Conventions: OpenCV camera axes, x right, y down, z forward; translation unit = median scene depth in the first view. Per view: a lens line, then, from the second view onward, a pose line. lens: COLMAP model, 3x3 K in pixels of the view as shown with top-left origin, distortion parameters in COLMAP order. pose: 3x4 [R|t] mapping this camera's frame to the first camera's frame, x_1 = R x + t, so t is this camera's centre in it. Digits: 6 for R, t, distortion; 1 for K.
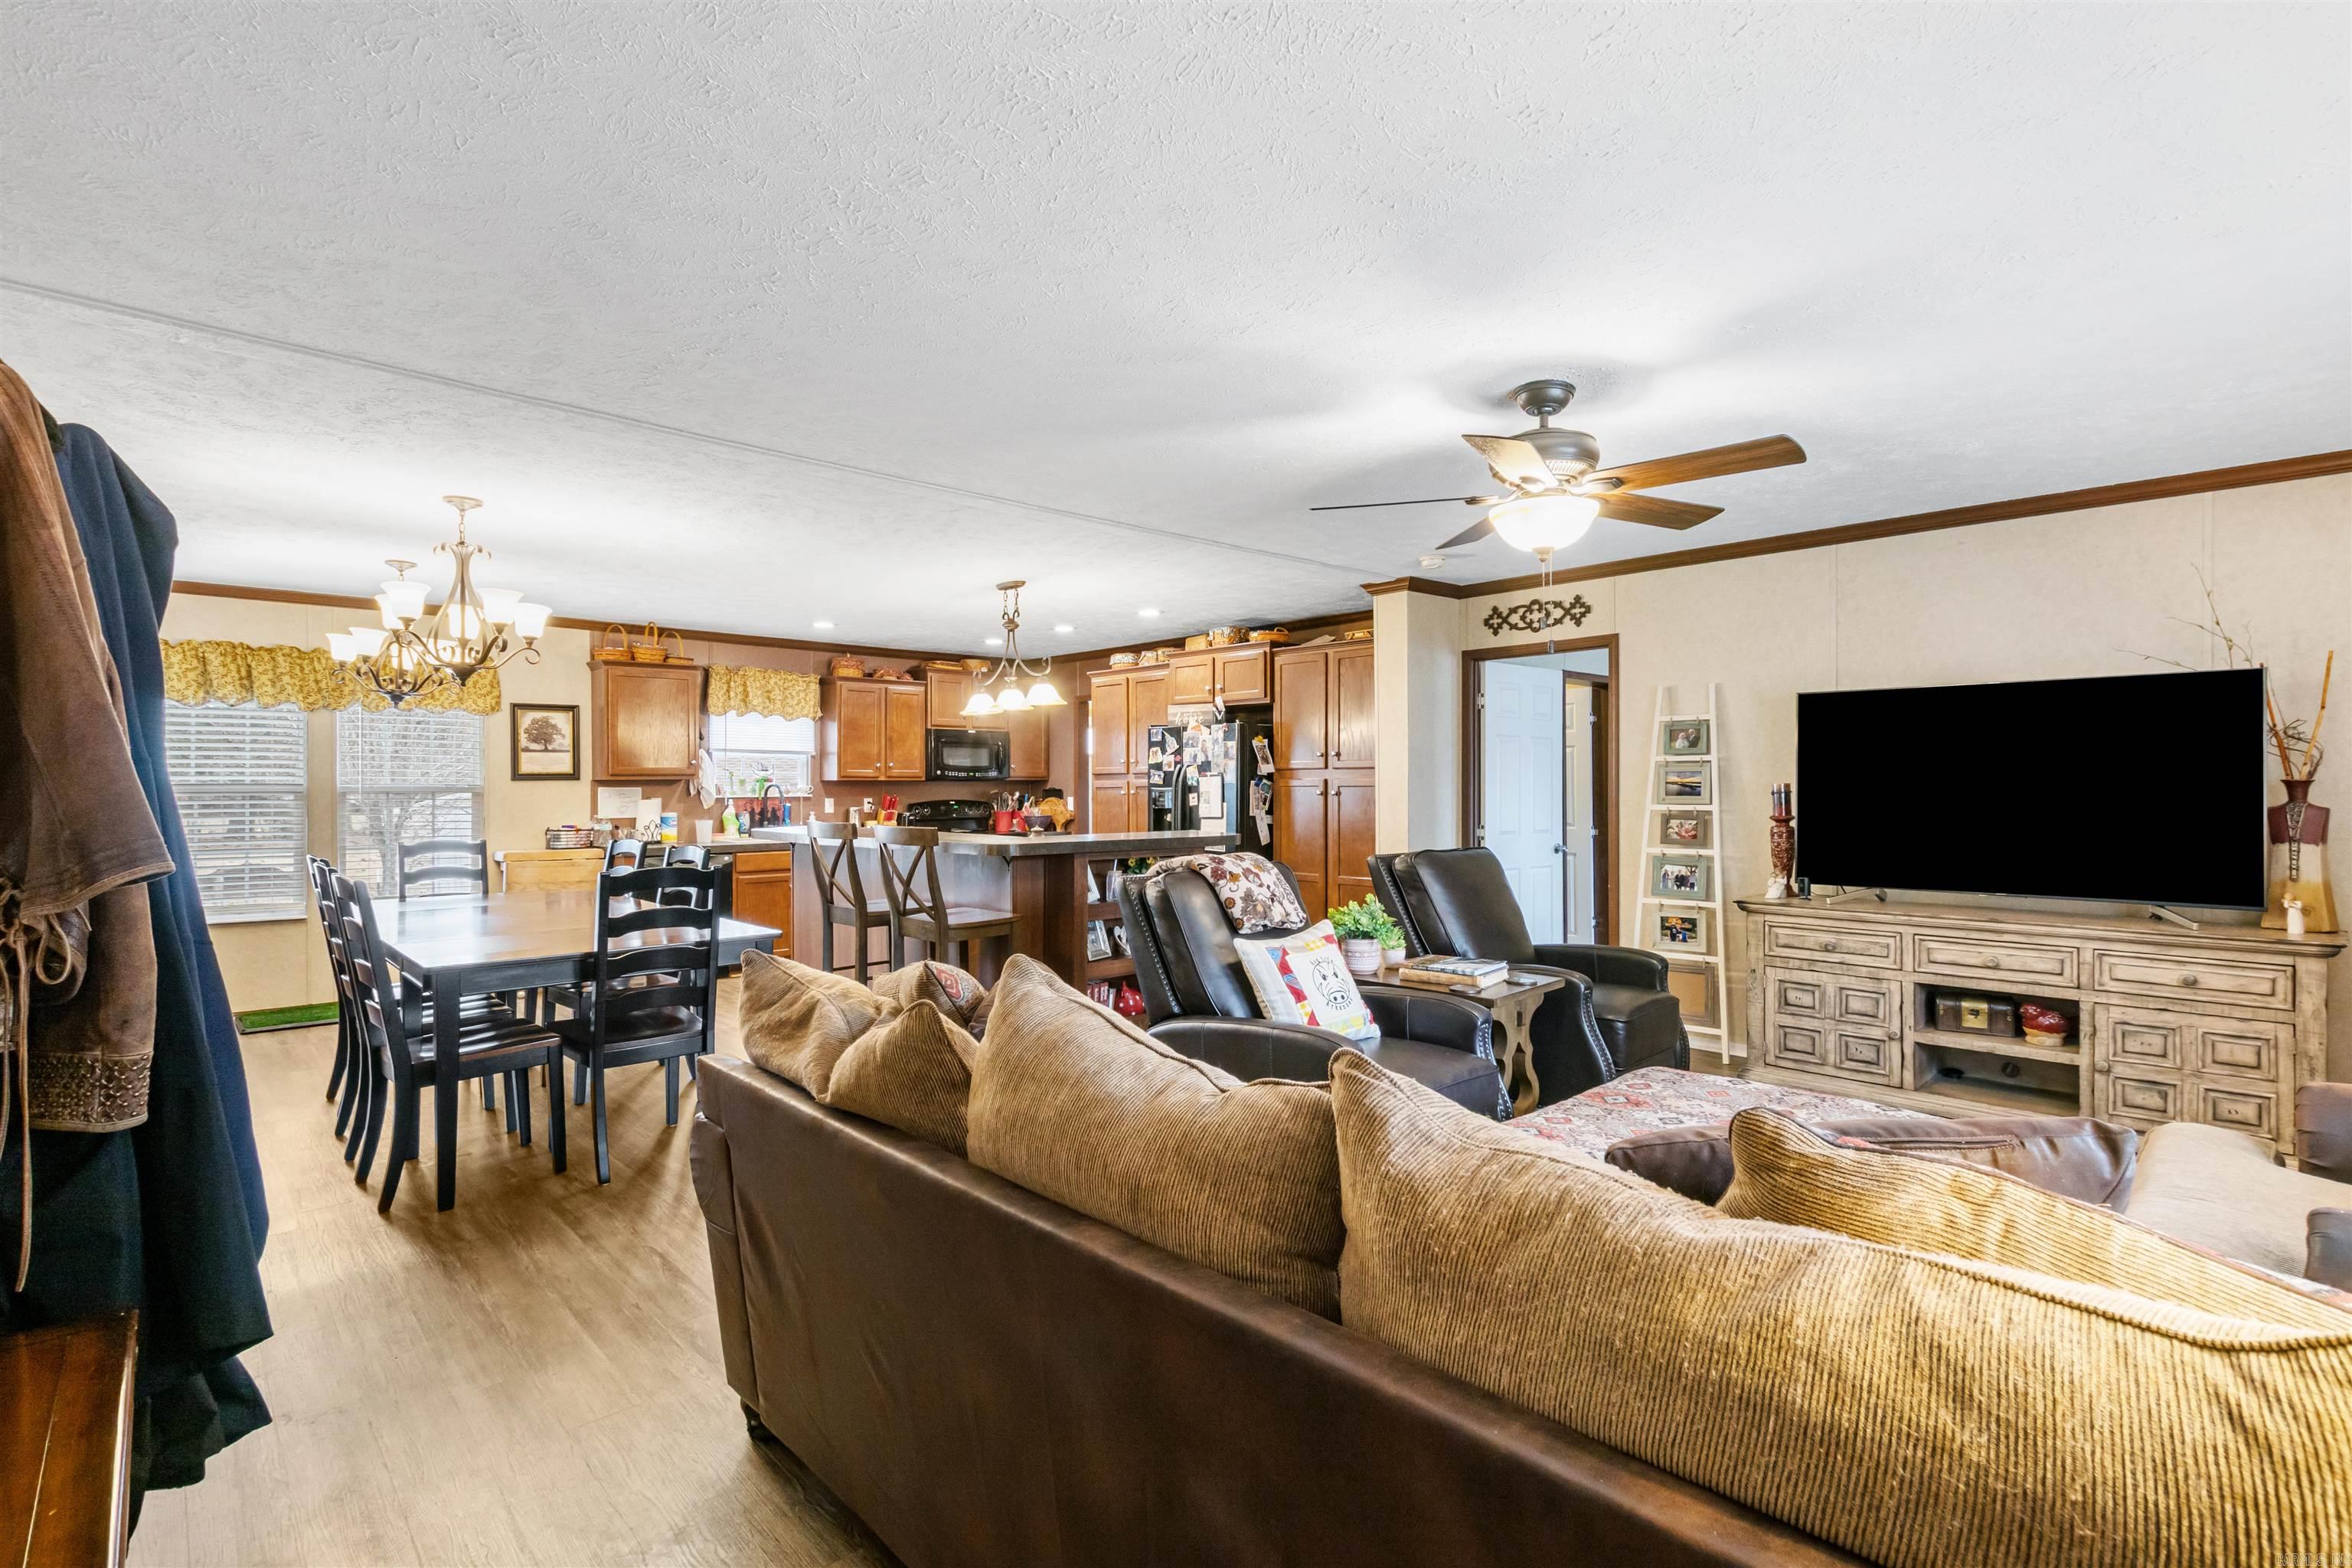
lens RADIAL K [[1253.3, 0, 1176.0], [0, 1253.3, 784.0], [0, 0, 1]] dist [0.000507, -0.000060]
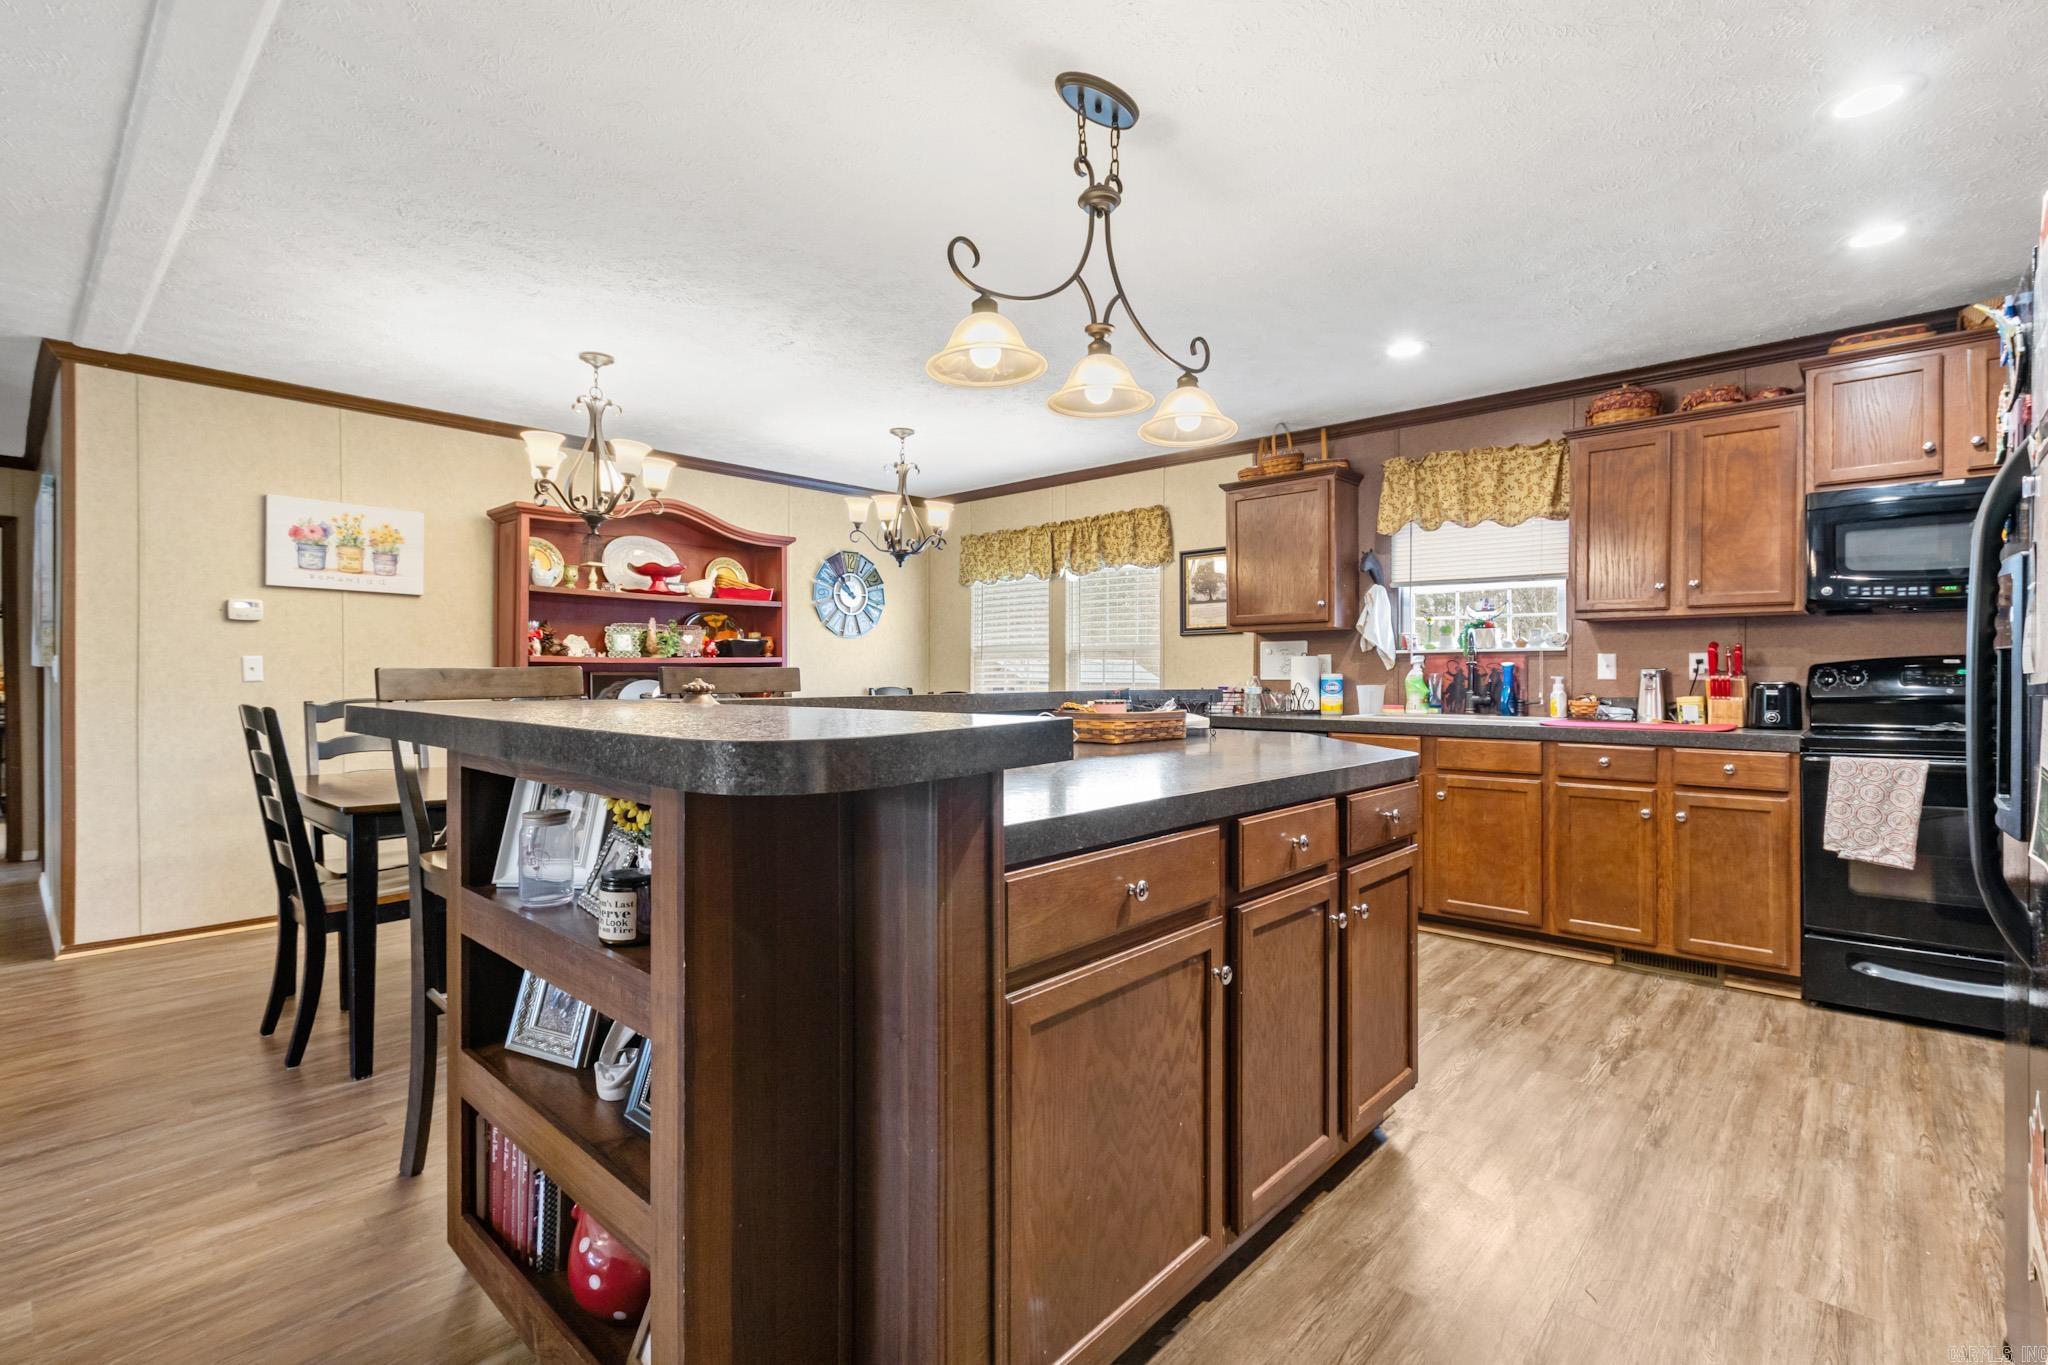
lens RADIAL K [[942.9, 0, 961.5], [0, 942.9, 683.9], [0, 0, 1]] dist [0.012849, -0.000451]
pose [[0.032387, 0.015369, -0.999357, 0.159321], [-0.001527, 0.999881, 0.015327, 0.022044], [0.999474, 0.001030, 0.032407, 0.808804]]
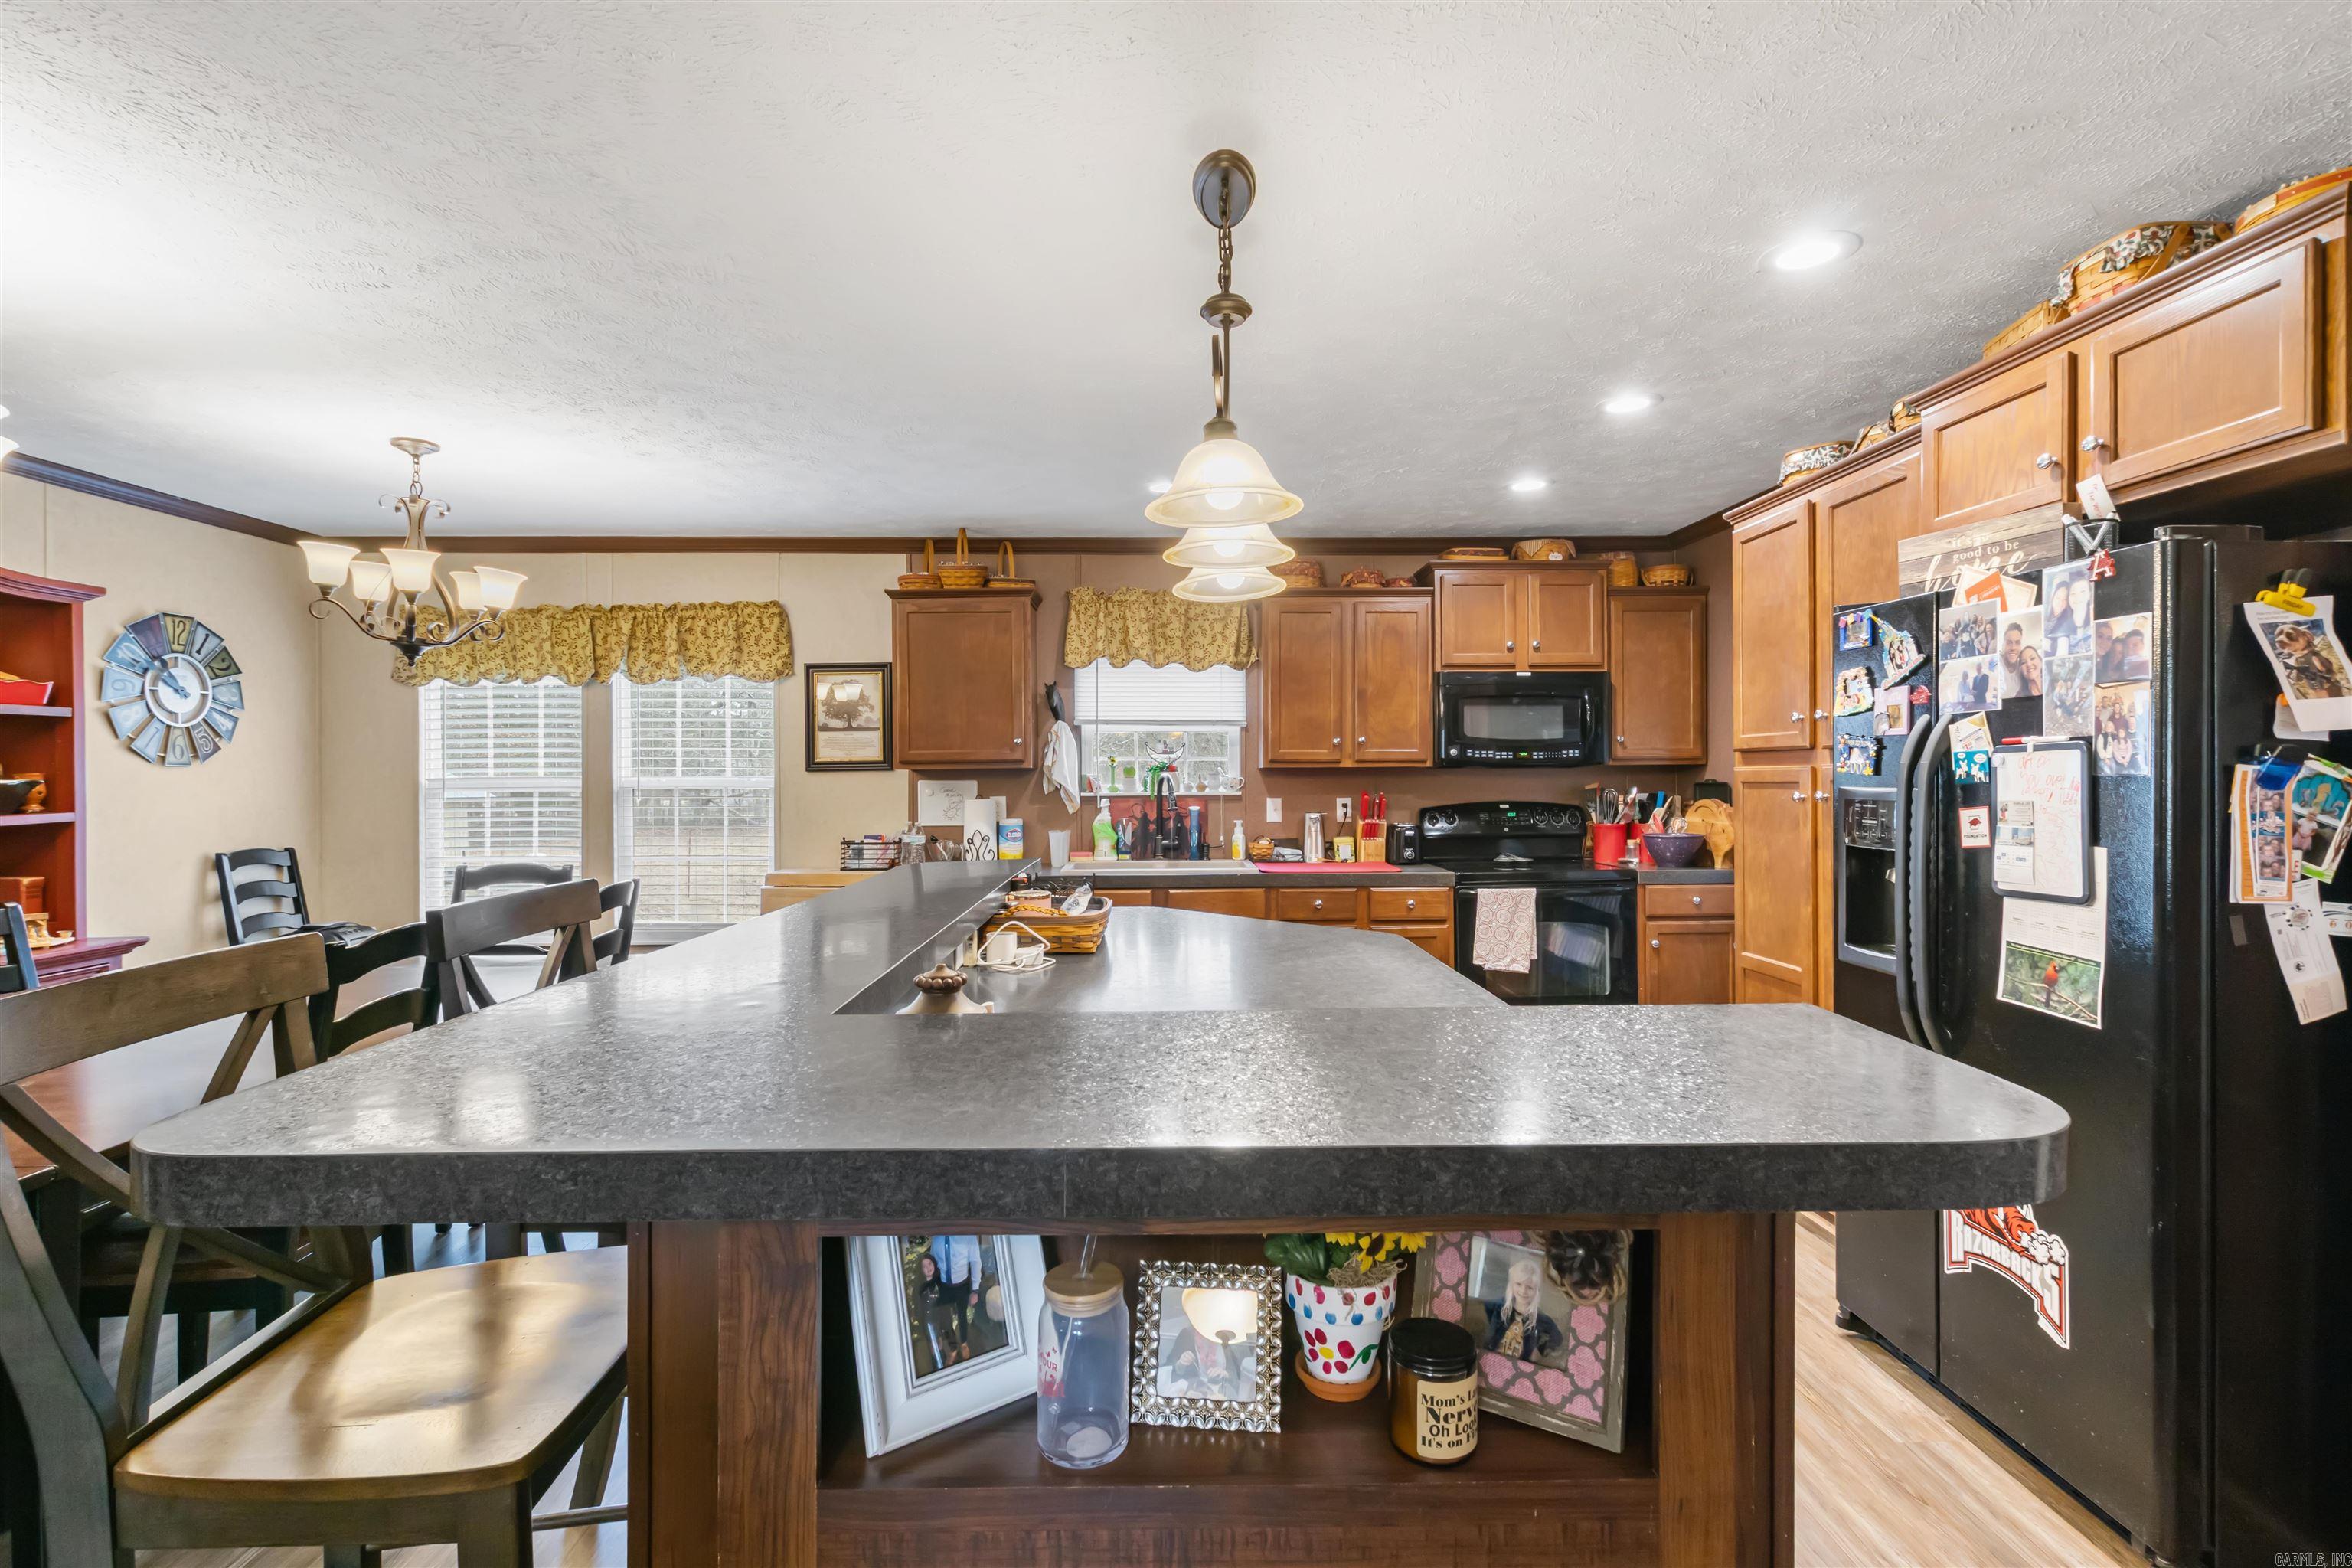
lens RADIAL K [[1118.6, 0, 1145.5], [0, 1118.6, 775.1], [0, 0, 1]] dist [-0.000179, -0.000040]
pose [[0.729883, -0.000862, -0.683572, 0.051000], [0.005611, 0.999973, 0.004731, -0.002609], [0.683550, -0.007289, 0.729868, 0.657902]]
